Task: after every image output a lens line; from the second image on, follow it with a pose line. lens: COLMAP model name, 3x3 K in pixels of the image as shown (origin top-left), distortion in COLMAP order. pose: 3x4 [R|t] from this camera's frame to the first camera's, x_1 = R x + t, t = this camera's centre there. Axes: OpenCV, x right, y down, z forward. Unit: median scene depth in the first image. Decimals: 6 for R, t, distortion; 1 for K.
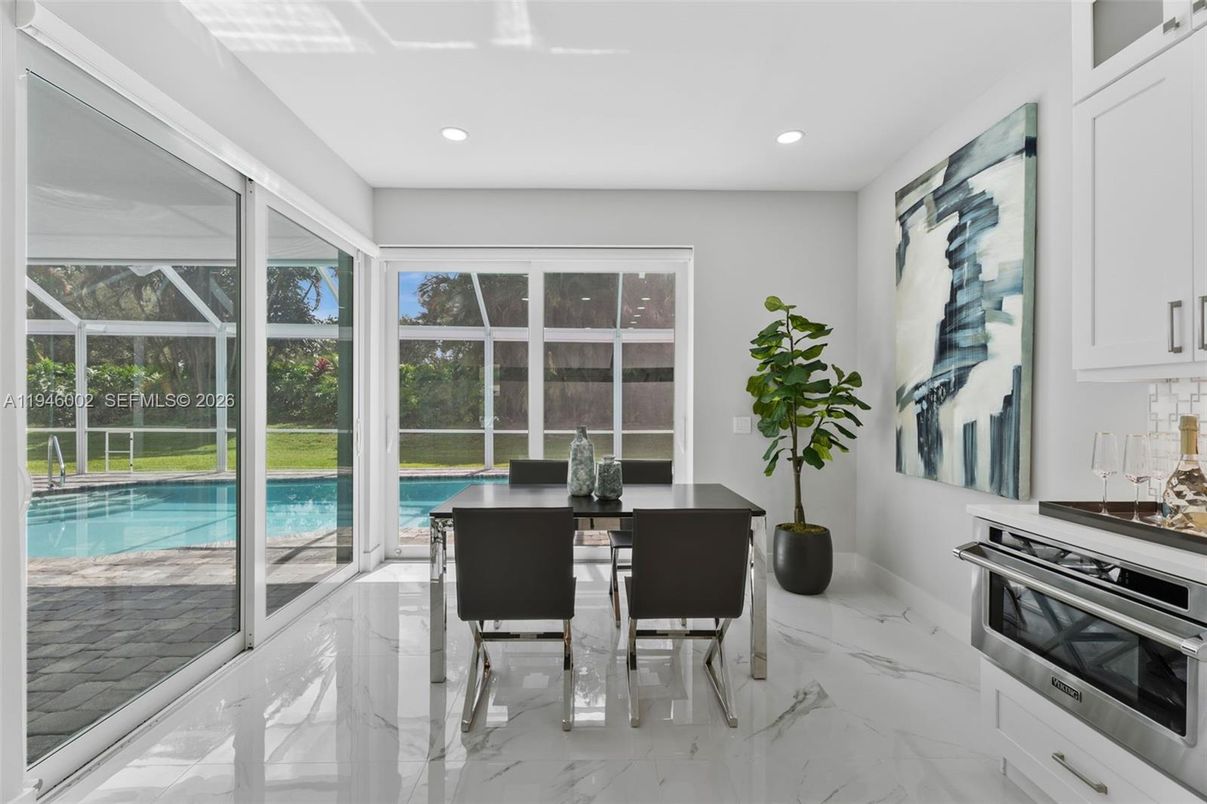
lens RADIAL K [[539.3, 0, 594.8], [0, 539.3, 398.6], [0, 0, 1]] dist [0.003446, 0.000474]
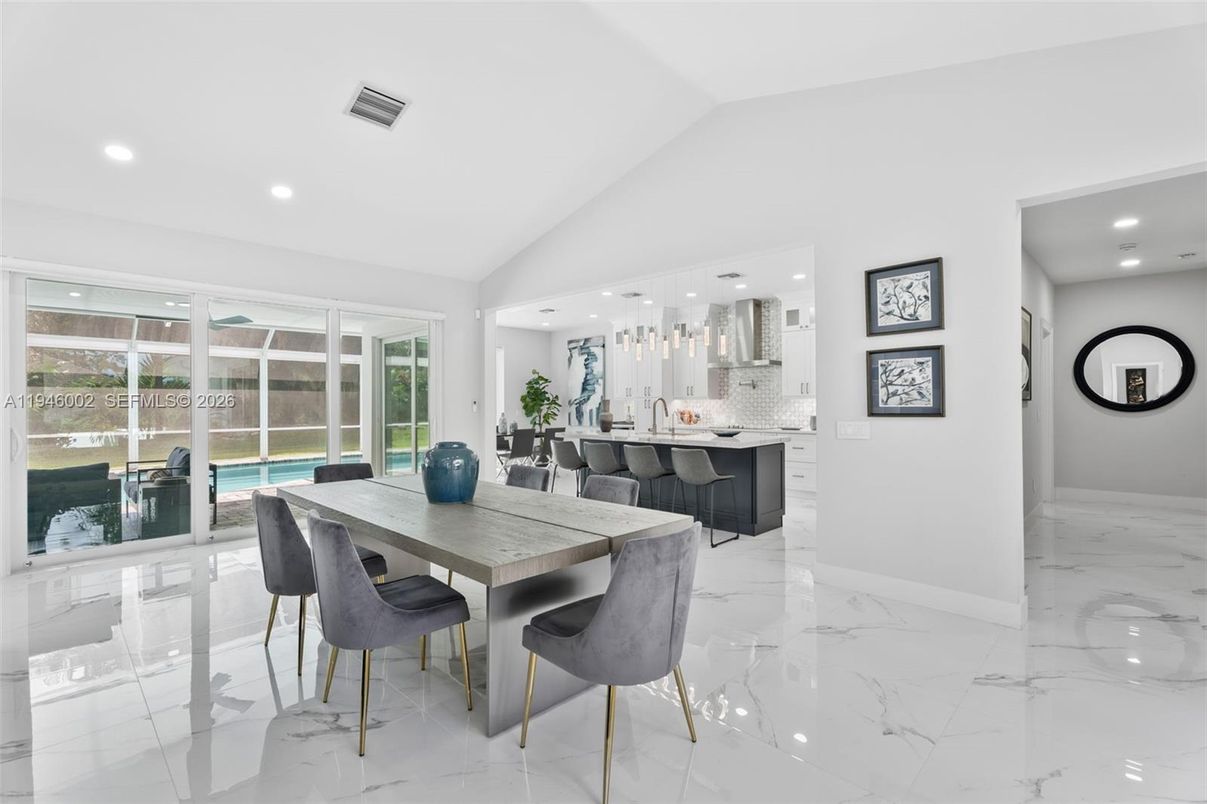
lens RADIAL K [[539.3, 0, 605.3], [0, 539.3, 407.4], [0, 0, 1]] dist [0.003446, 0.000474]
pose [[0.701955, -0.009123, 0.712163, -1.857868], [0.004163, 0.999953, 0.008707, -0.003209], [-0.712209, -0.003147, 0.701960, -1.679602]]
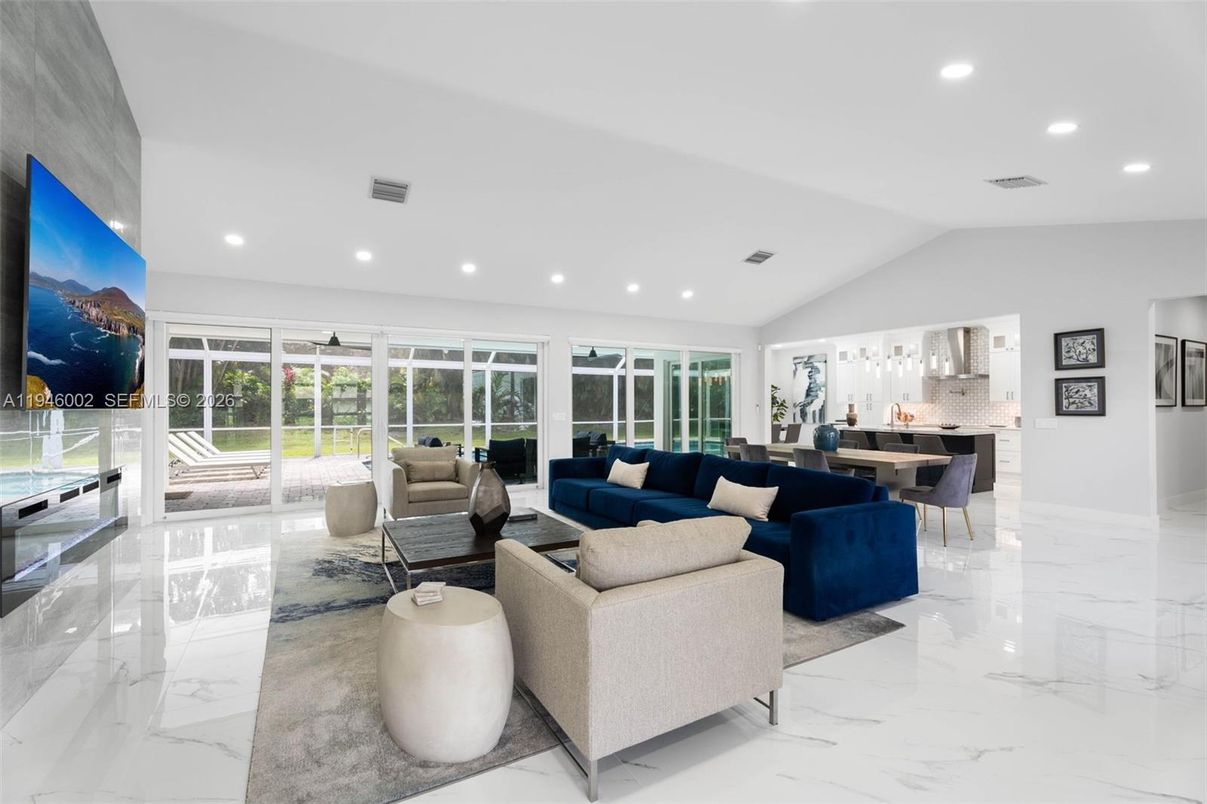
lens RADIAL K [[539.3, 0, 600.6], [0, 539.3, 402.0], [0, 0, 1]] dist [0.003446, 0.000474]
pose [[0.873873, 0.000688, 0.486154, -3.235959], [0.001101, 0.999994, -0.003395, -0.018432], [-0.486153, 0.003502, 0.873867, -2.258668]]
